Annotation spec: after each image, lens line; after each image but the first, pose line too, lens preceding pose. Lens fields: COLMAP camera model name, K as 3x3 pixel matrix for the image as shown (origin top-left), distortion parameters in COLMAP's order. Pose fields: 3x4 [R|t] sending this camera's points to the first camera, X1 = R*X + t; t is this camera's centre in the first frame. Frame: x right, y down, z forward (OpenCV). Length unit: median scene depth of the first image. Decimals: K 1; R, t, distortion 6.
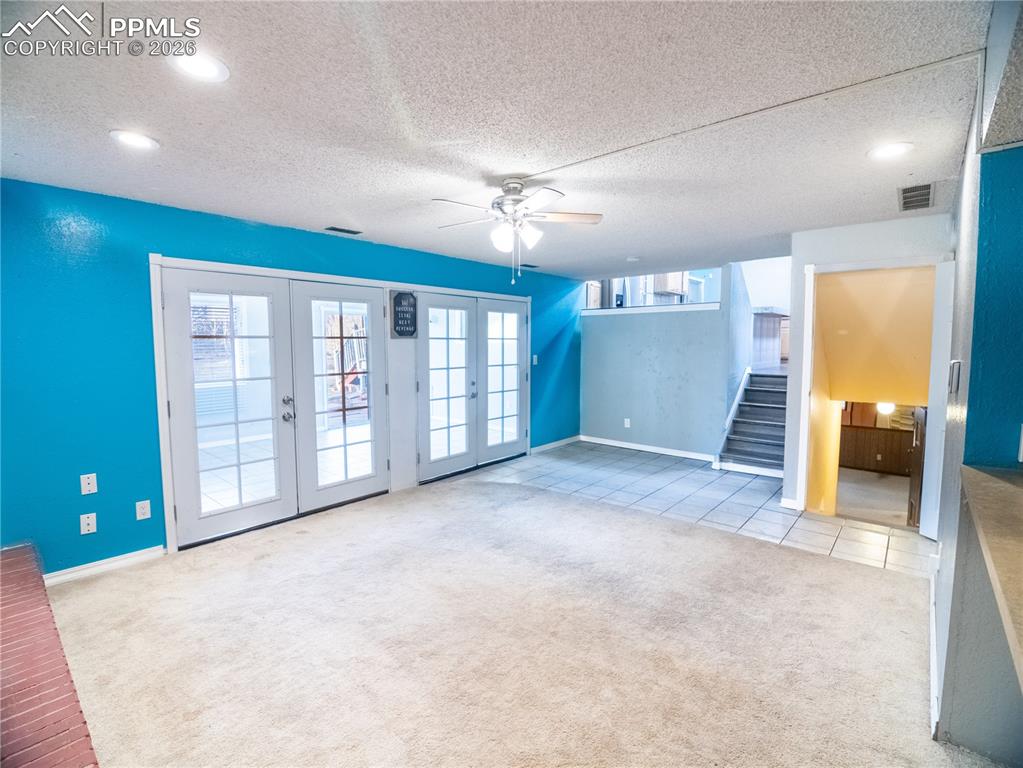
lens RADIAL K [[476.8, 0, 510.8], [0, 476.8, 381.7], [0, 0, 1]] dist [-0.012060, -0.007151]
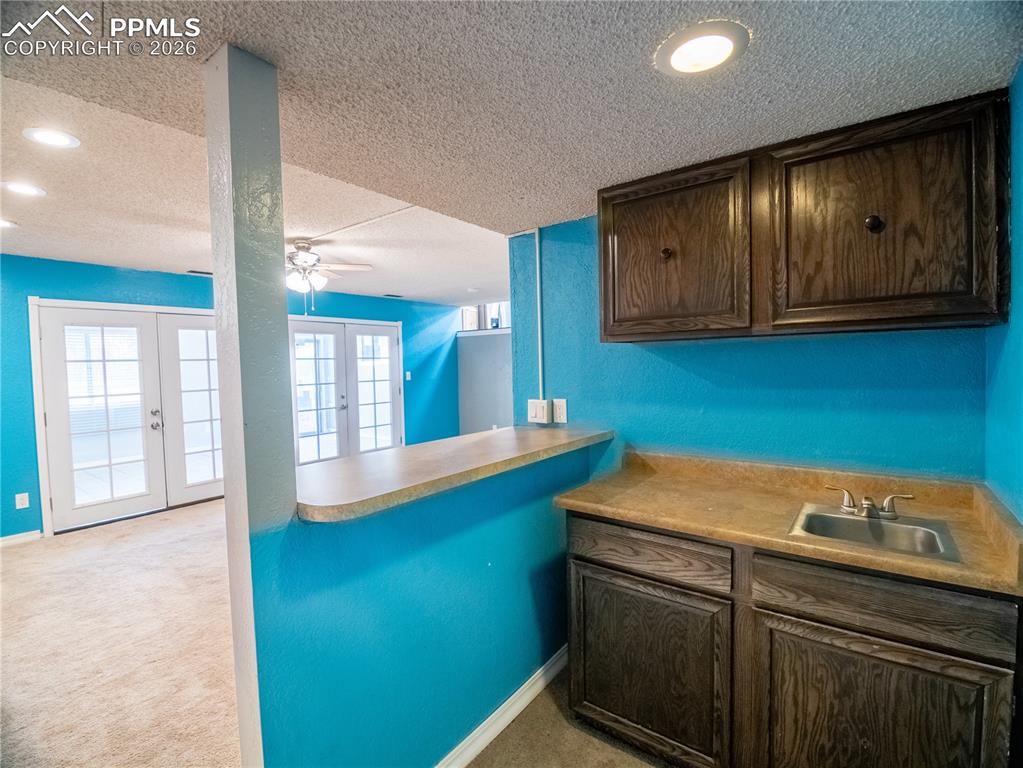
lens RADIAL K [[476.8, 0, 510.9], [0, 476.8, 383.1], [0, 0, 1]] dist [-0.012060, -0.007151]
pose [[0.997014, -0.025763, 0.072794, 0.251645], [0.028628, 0.998845, -0.038591, 0.027278], [-0.071715, 0.040560, 0.996600, -0.195231]]
